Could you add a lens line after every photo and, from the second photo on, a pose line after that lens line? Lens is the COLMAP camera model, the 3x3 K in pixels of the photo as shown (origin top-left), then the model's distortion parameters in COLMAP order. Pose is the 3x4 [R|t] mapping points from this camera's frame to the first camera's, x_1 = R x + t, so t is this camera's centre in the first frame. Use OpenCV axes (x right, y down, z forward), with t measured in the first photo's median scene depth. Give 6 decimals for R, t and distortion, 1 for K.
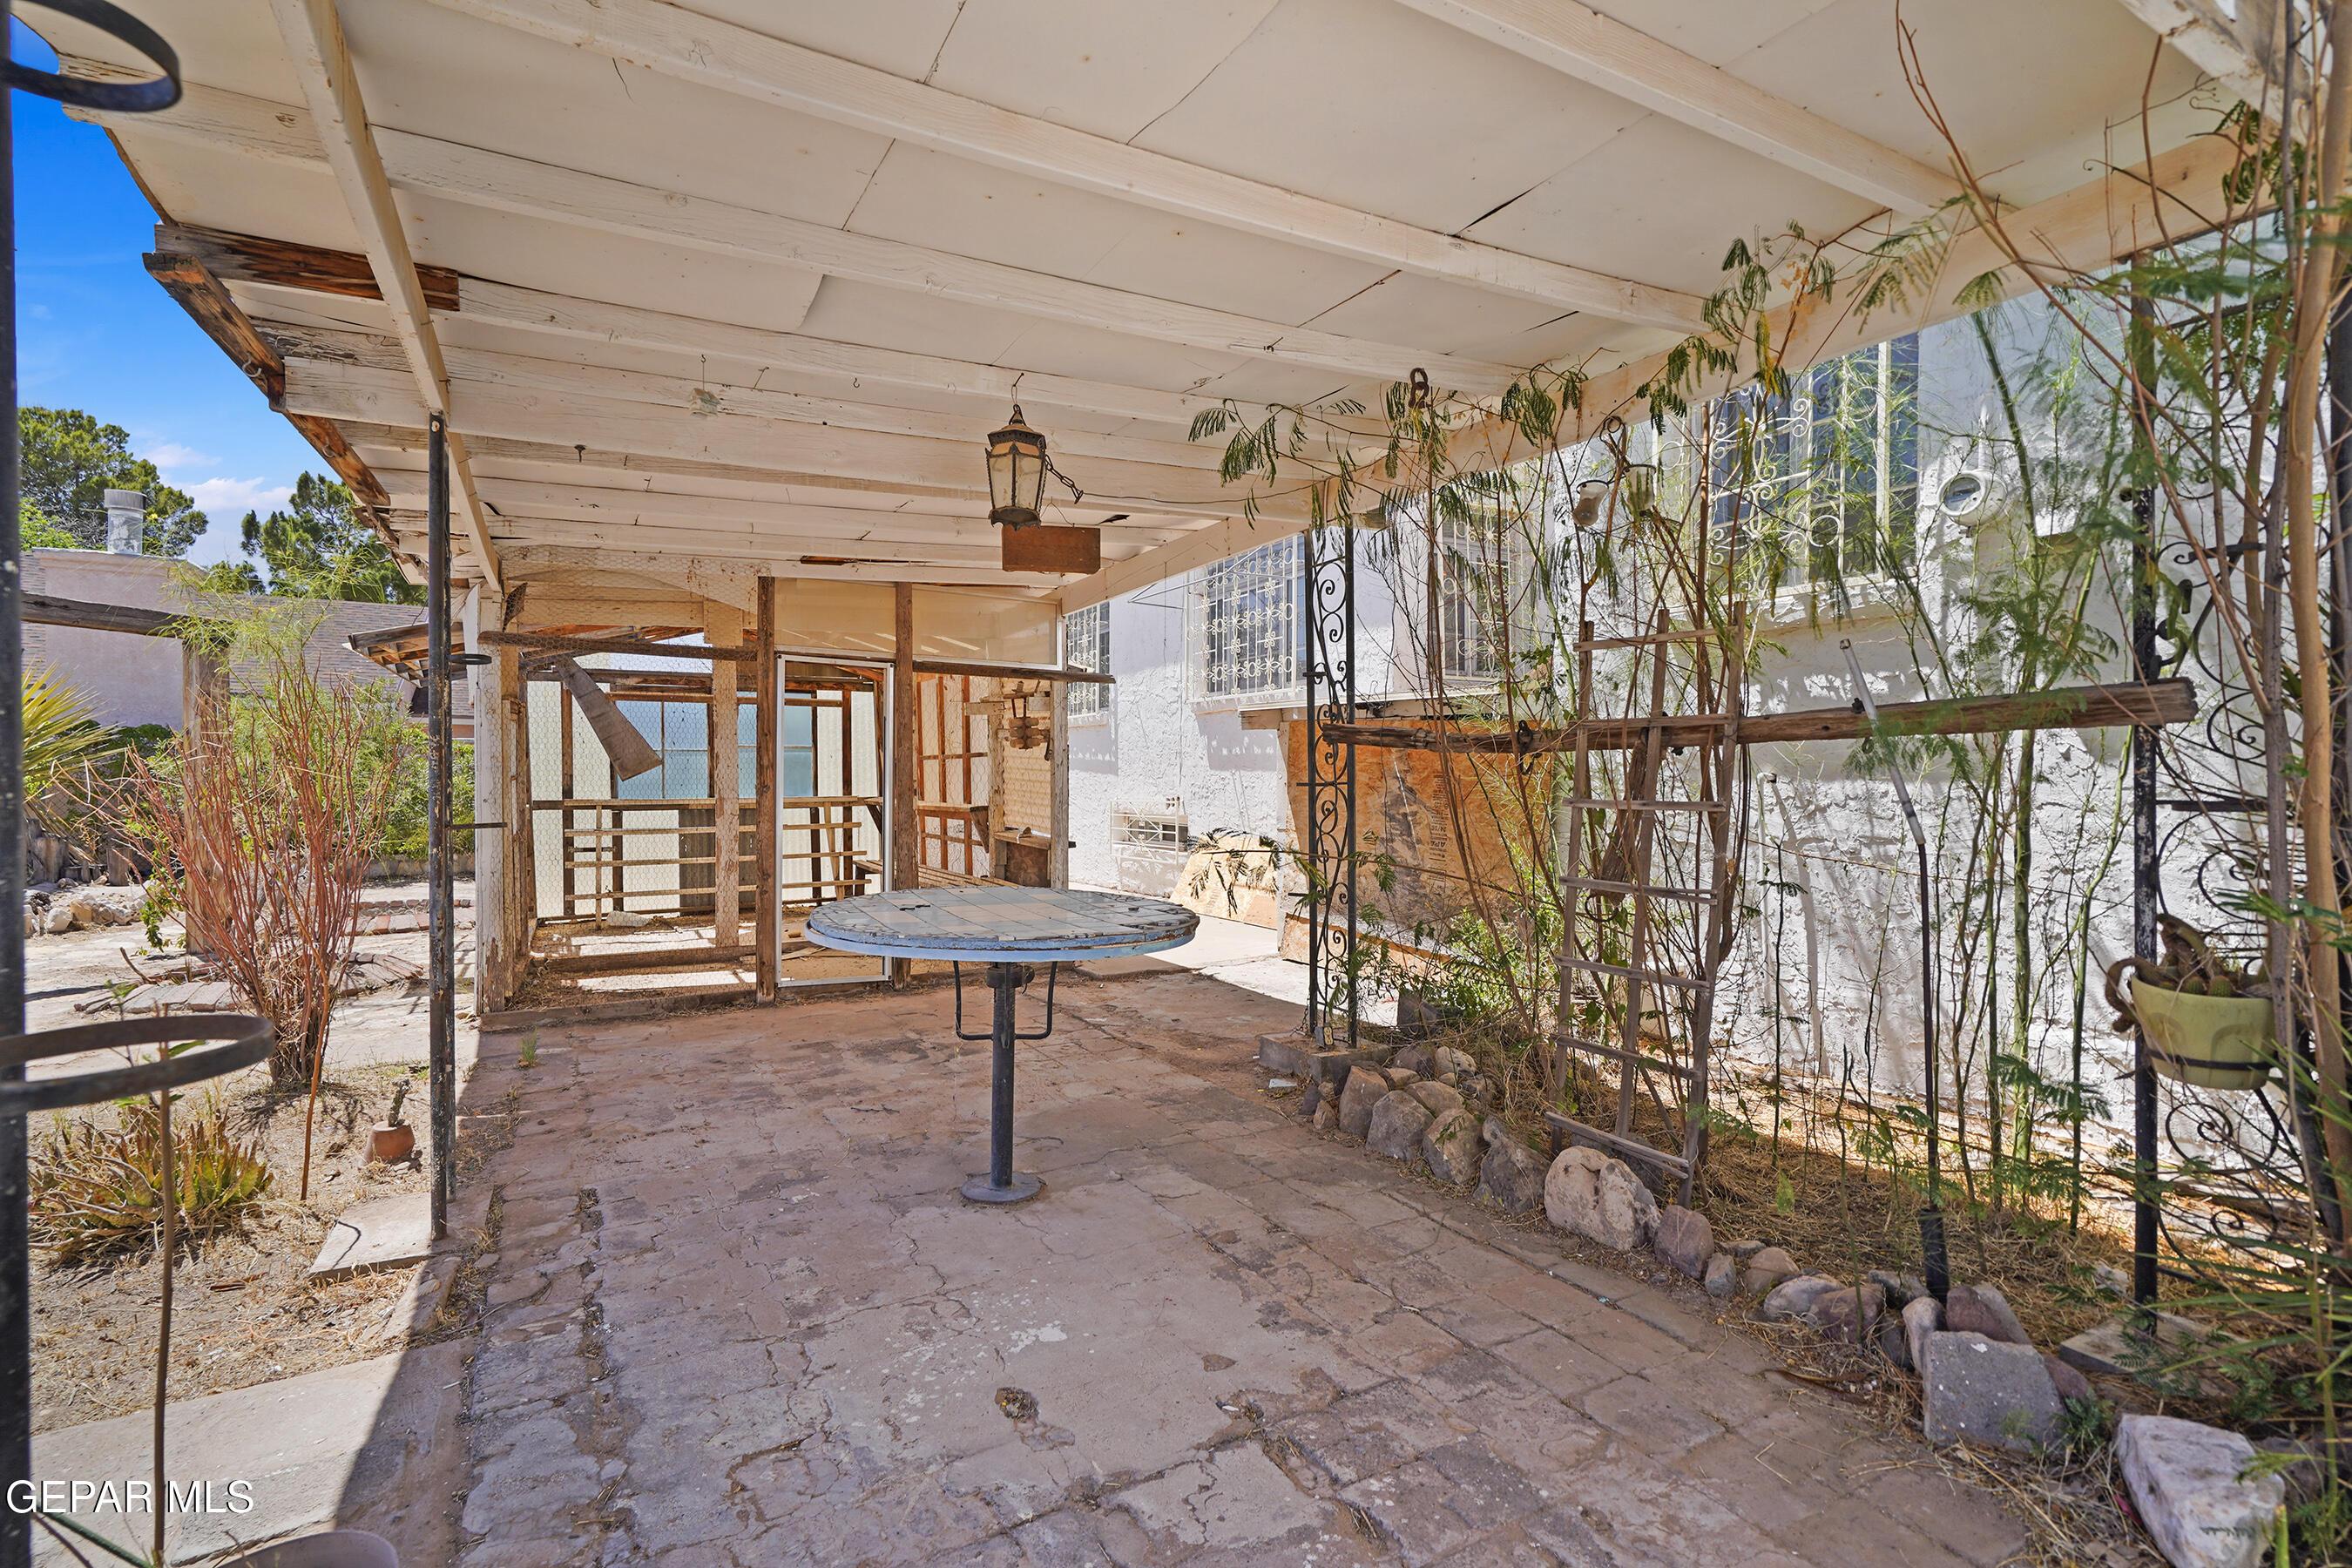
lens RADIAL K [[1097.5, 0, 1161.6], [0, 1097.5, 771.9], [0, 0, 1]] dist [-0.001234, 0.001846]
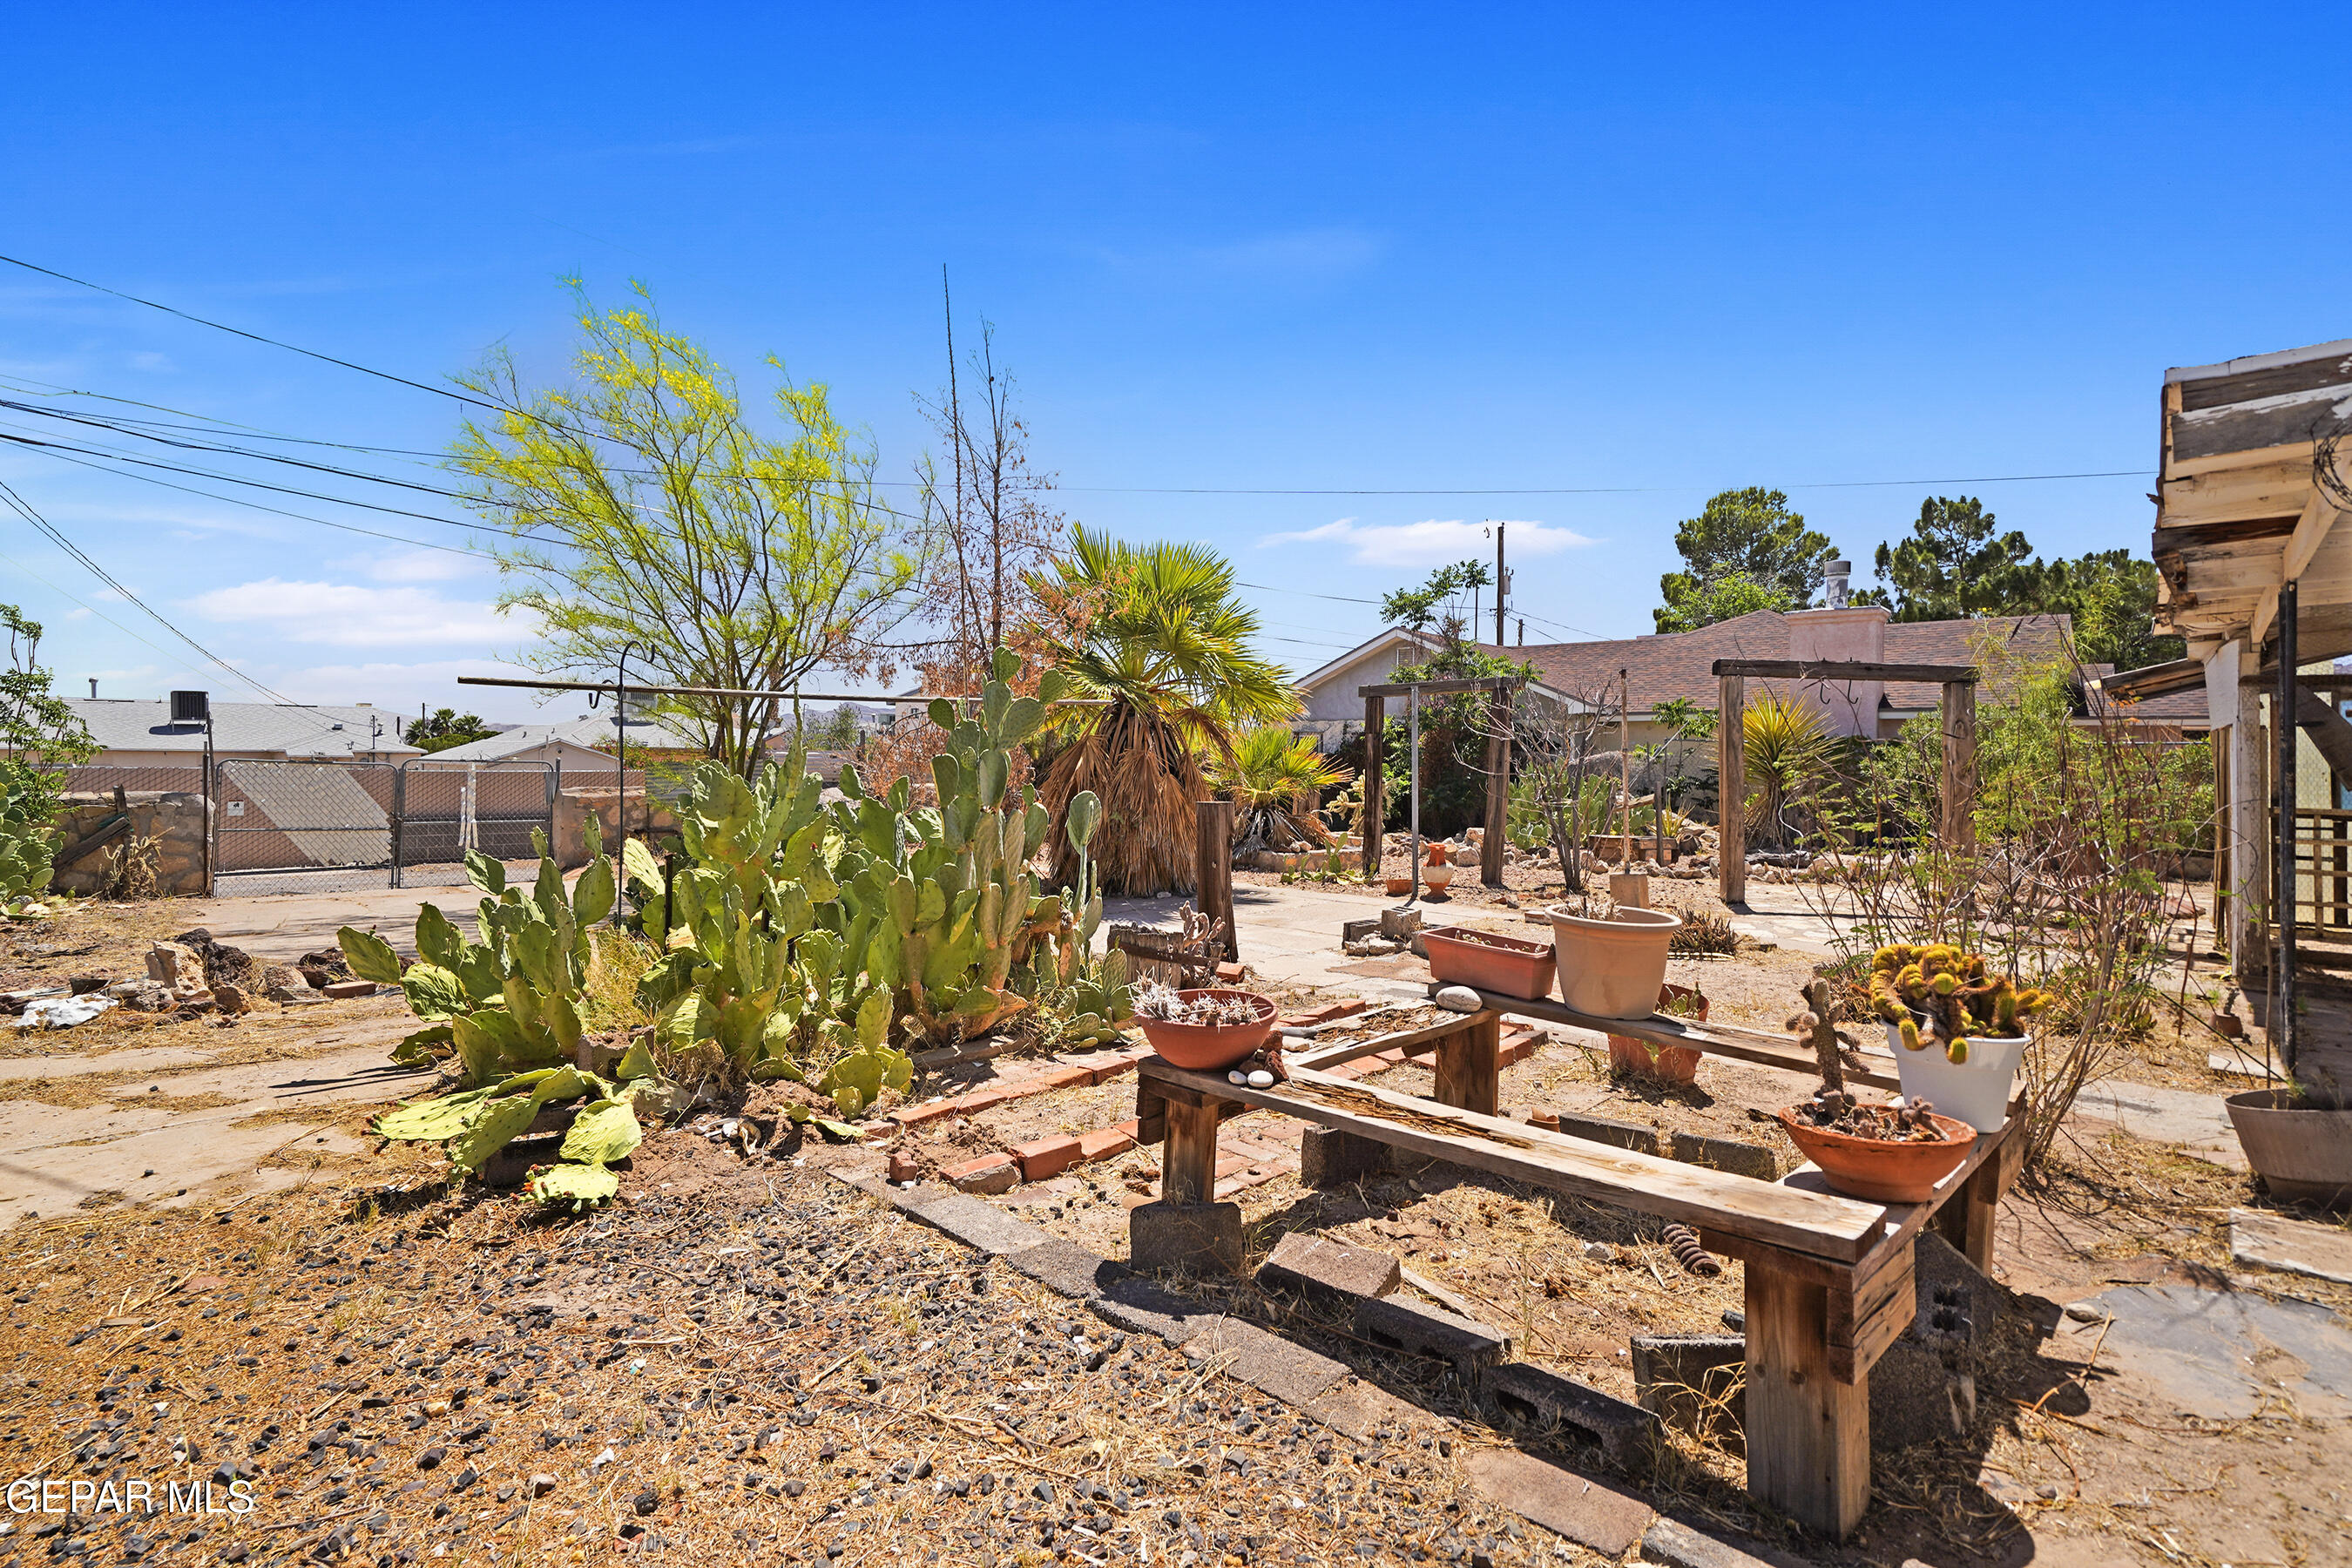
lens RADIAL K [[1097.5, 0, 1161.6], [0, 1097.5, 771.9], [0, 0, 1]] dist [-0.001234, 0.001846]
pose [[0.319439, 0.018637, -0.947424, 0.096013], [-0.013600, 0.999794, 0.015082, -0.008977], [0.947509, 0.008067, 0.319626, -0.310794]]
